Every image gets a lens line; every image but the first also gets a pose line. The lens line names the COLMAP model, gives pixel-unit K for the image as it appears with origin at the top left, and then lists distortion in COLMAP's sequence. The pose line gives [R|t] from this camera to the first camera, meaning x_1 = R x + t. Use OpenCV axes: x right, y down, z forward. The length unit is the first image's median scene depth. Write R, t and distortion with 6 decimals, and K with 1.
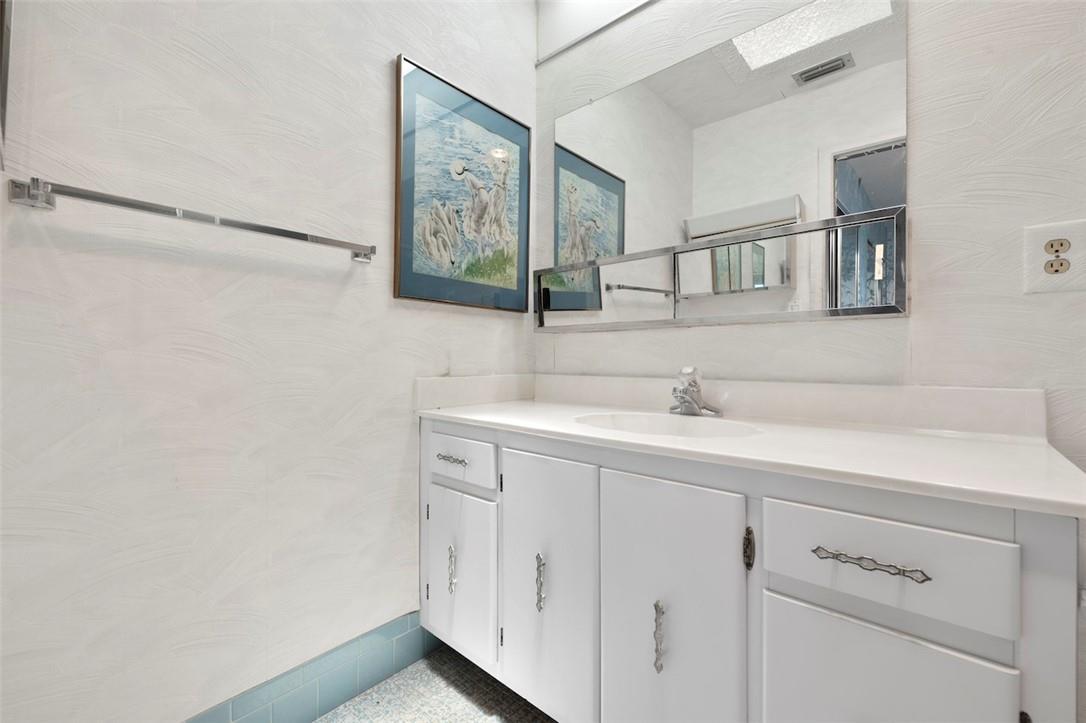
lens RADIAL K [[455.7, 0, 542.1], [0, 455.7, 361.2], [0, 0, 1]] dist [-0.000907, 0.000110]
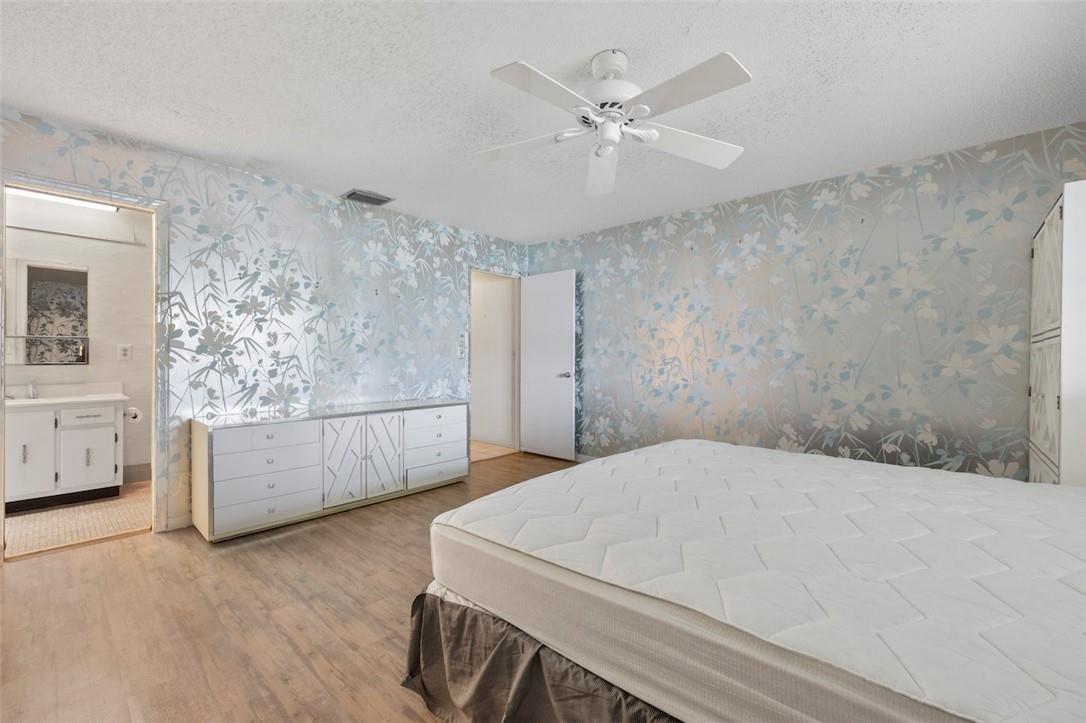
lens RADIAL K [[455.7, 0, 539.5], [0, 455.7, 356.2], [0, 0, 1]] dist [-0.000907, 0.000110]
pose [[0.026316, 0.006114, 0.999635, -3.754050], [-0.002472, 0.999979, -0.006051, -0.208821], [-0.999651, -0.002311, 0.026330, -3.703876]]
